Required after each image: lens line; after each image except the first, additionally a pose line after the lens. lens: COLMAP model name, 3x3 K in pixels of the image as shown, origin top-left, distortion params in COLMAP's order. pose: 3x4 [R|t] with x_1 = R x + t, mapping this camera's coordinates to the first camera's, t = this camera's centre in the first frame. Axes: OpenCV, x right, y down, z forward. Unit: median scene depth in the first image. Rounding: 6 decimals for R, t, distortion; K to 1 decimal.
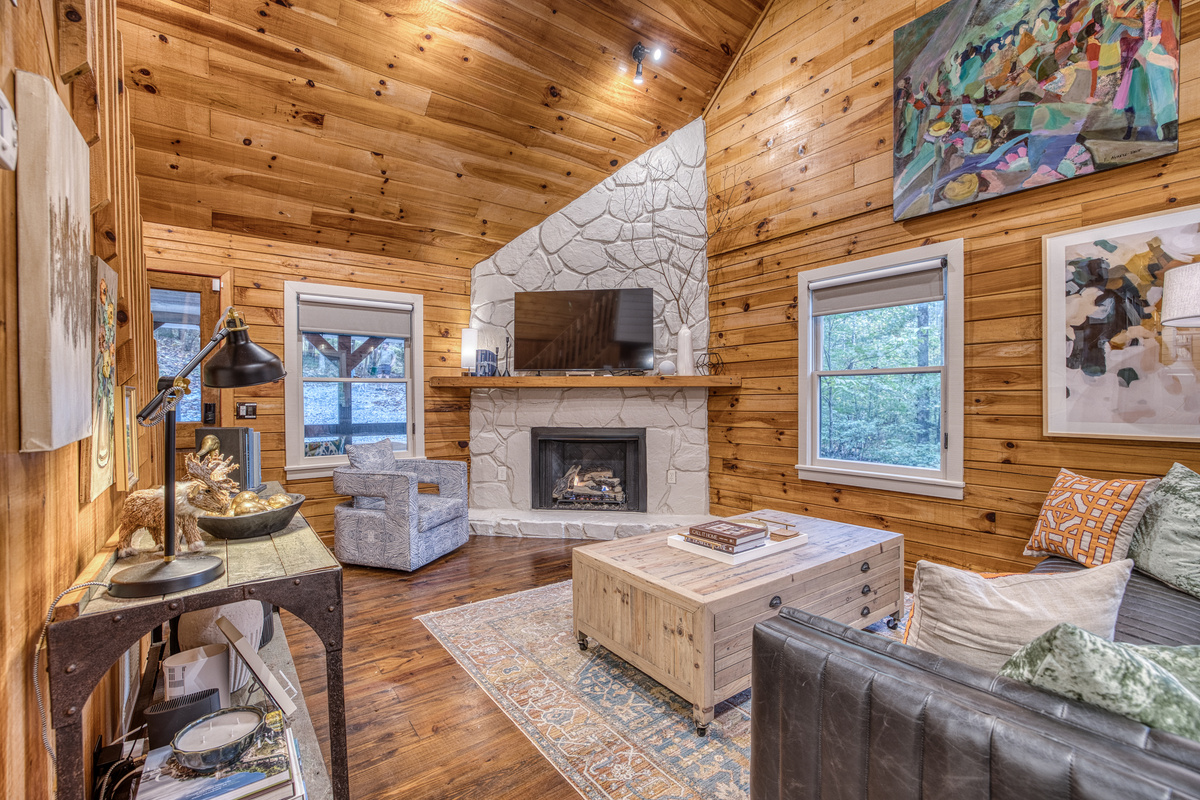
lens RADIAL K [[526.2, 0, 602.1], [0, 526.2, 404.4], [0, 0, 1]] dist [-0.044579, 0.014762]
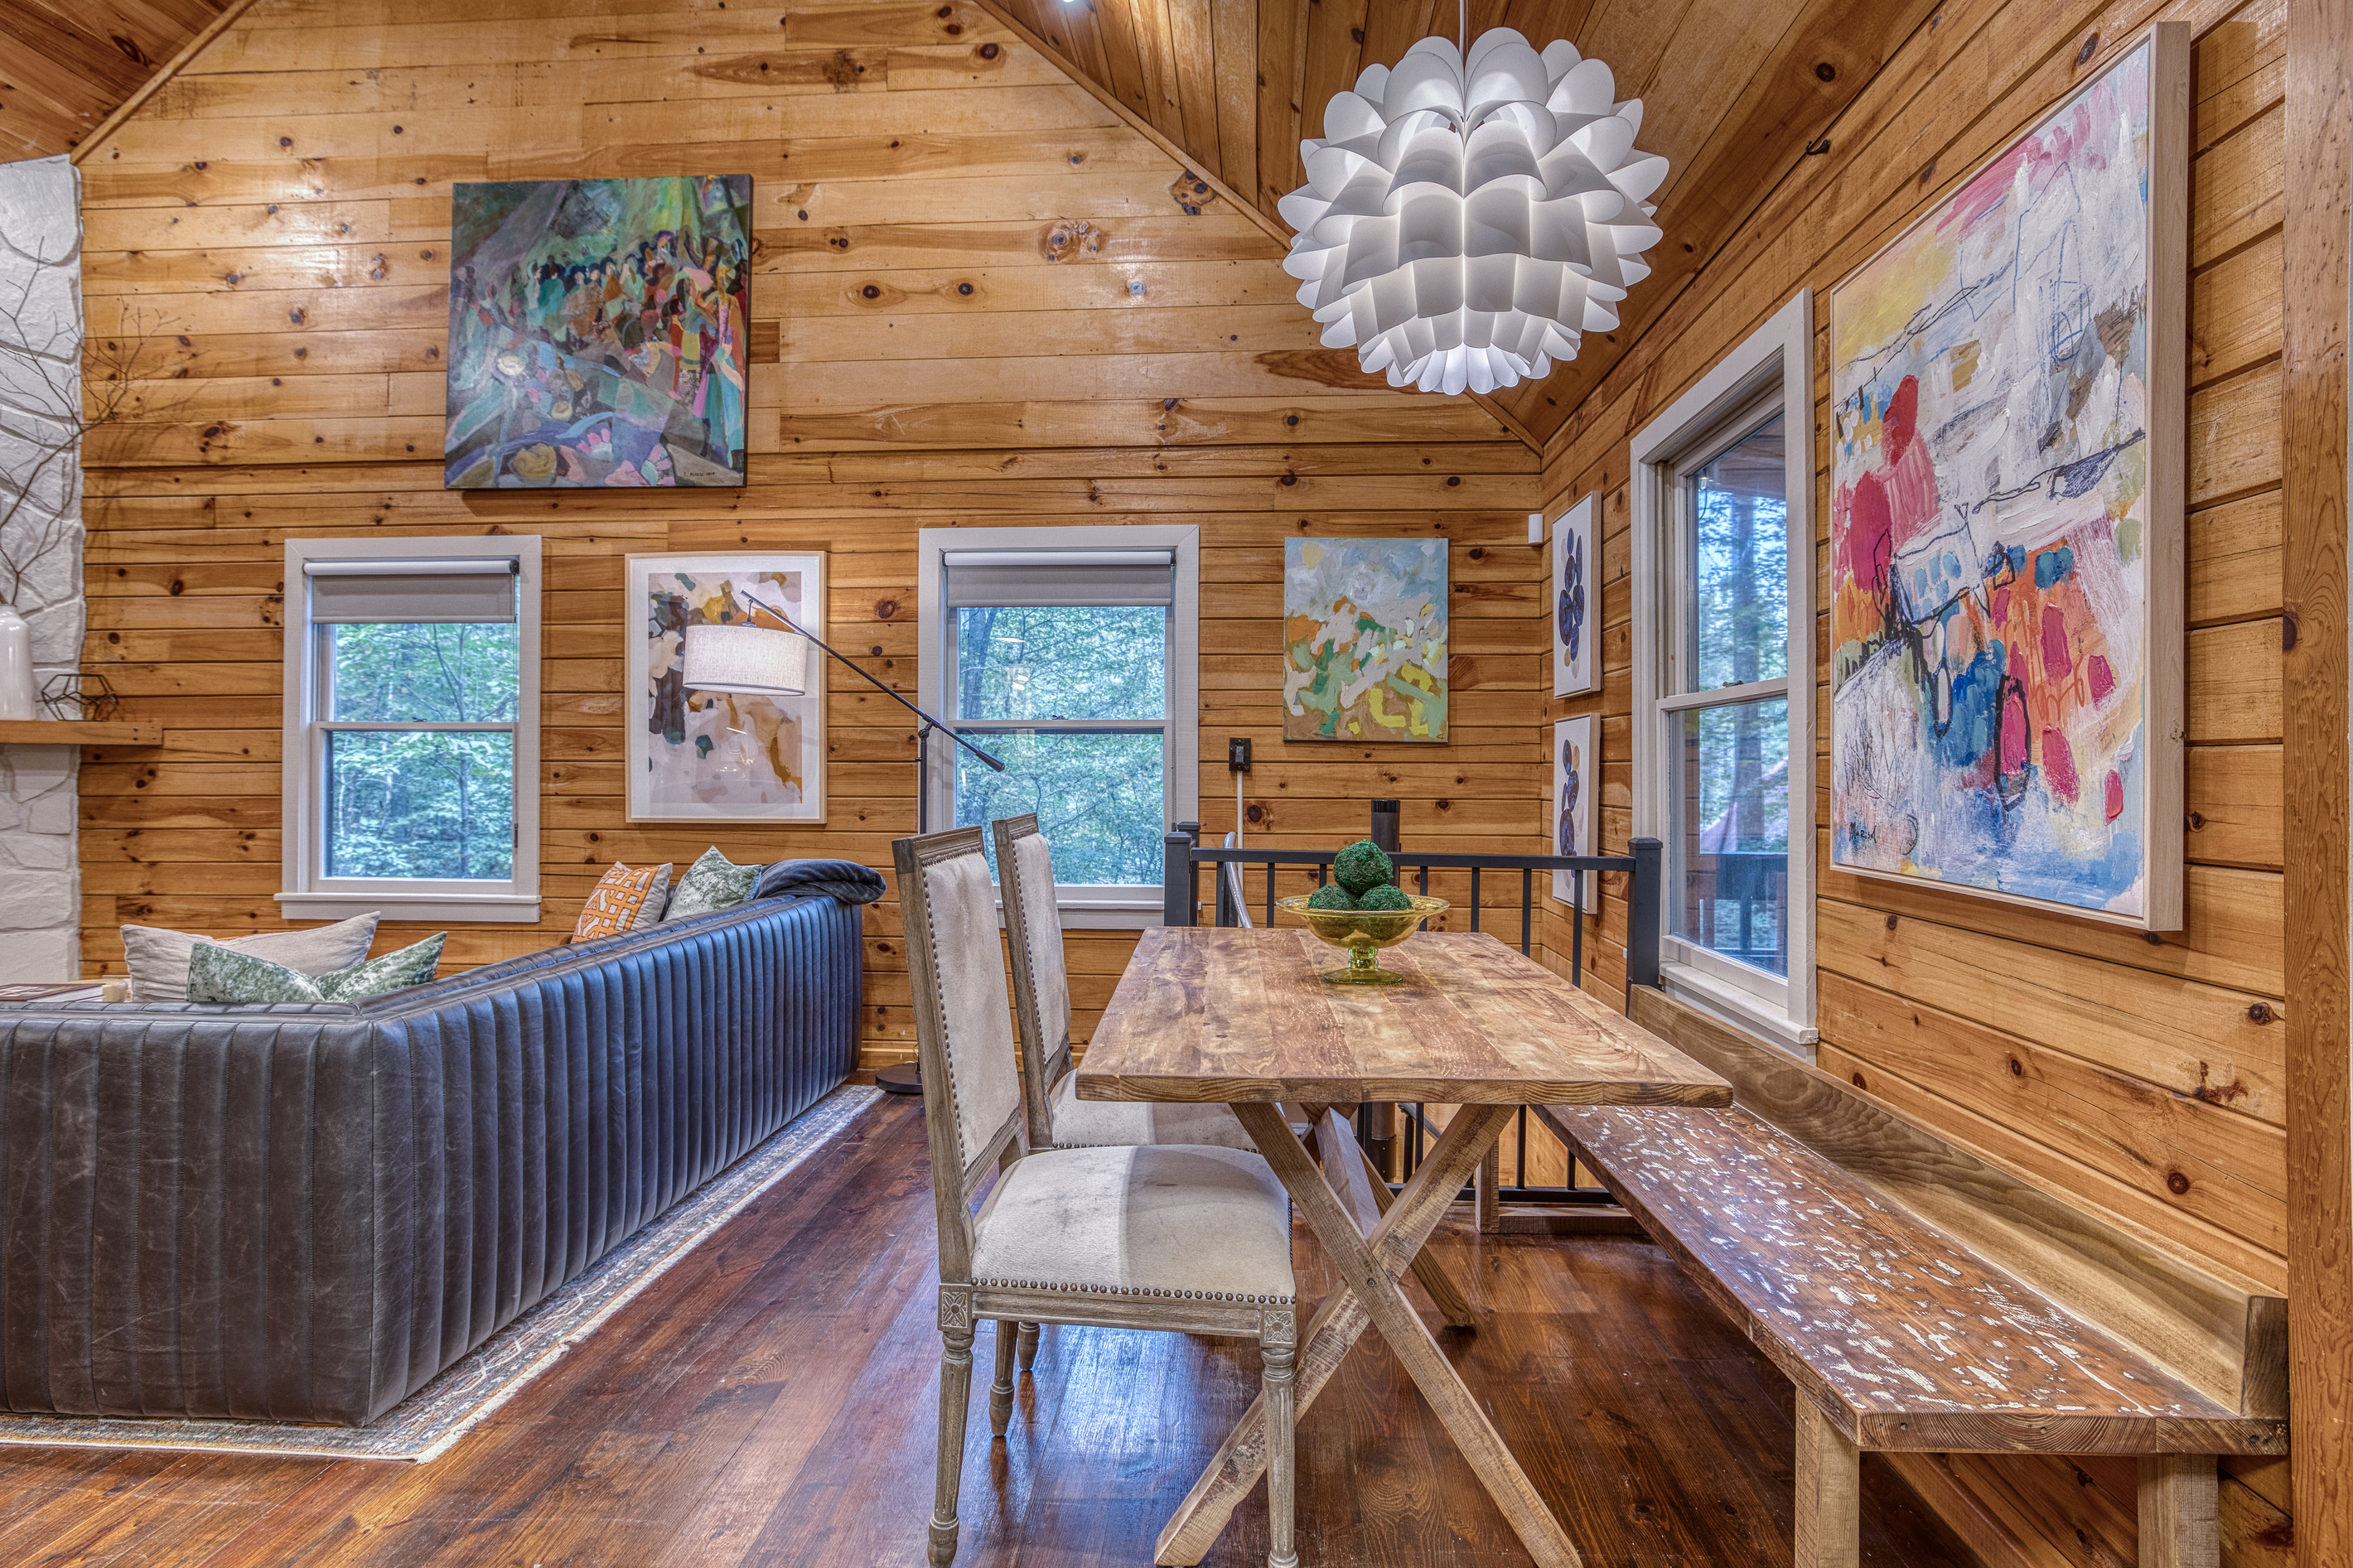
lens RADIAL K [[1221.8, 0, 1171.1], [0, 1221.8, 756.9], [0, 0, 1]] dist [-0.032699, 0.021765]
pose [[0.655703, 0.011422, 0.754932, 0.029881], [0.004613, 0.999806, -0.019134, 0.002520], [-0.755005, 0.016029, 0.655523, -0.473683]]
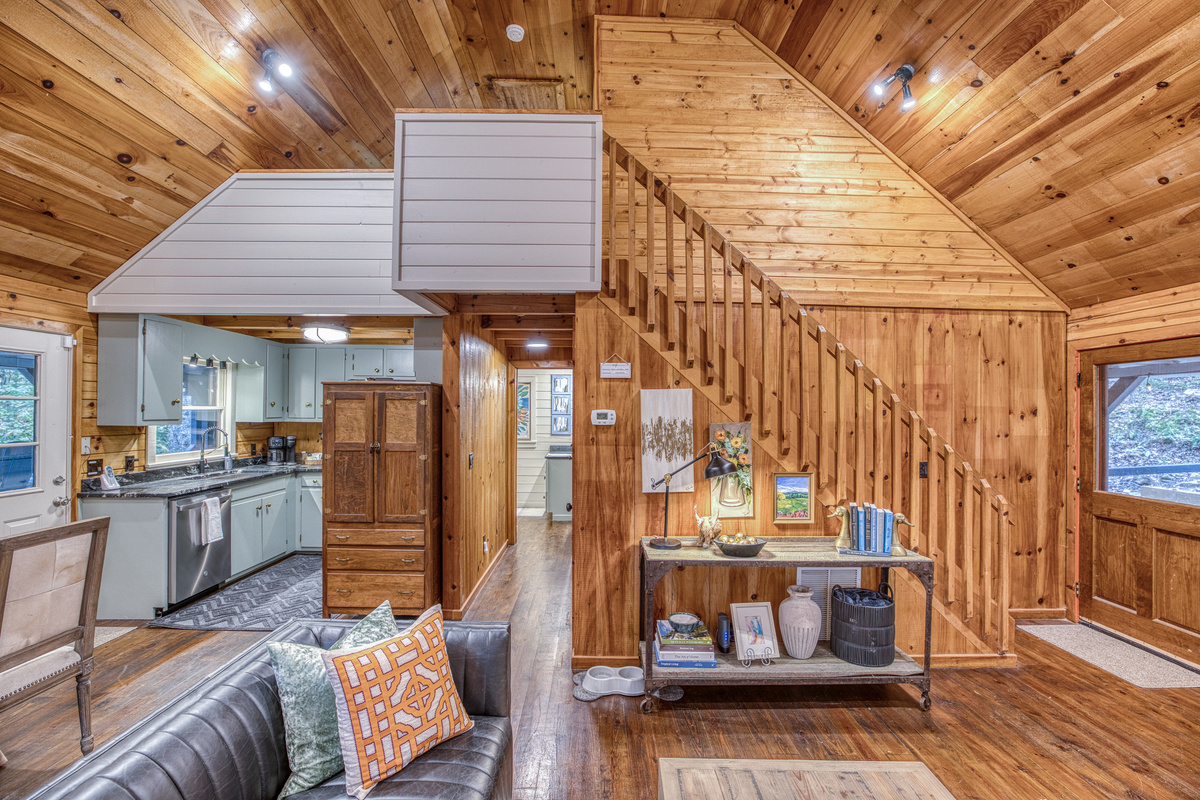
lens RADIAL K [[526.2, 0, 610.9], [0, 526.2, 404.0], [0, 0, 1]] dist [-0.044579, 0.014762]
pose [[-0.590673, -0.013977, -0.806790, 0.398515], [-0.014957, 0.999868, -0.006371, -0.100857], [0.806772, 0.008303, -0.590804, 0.601157]]
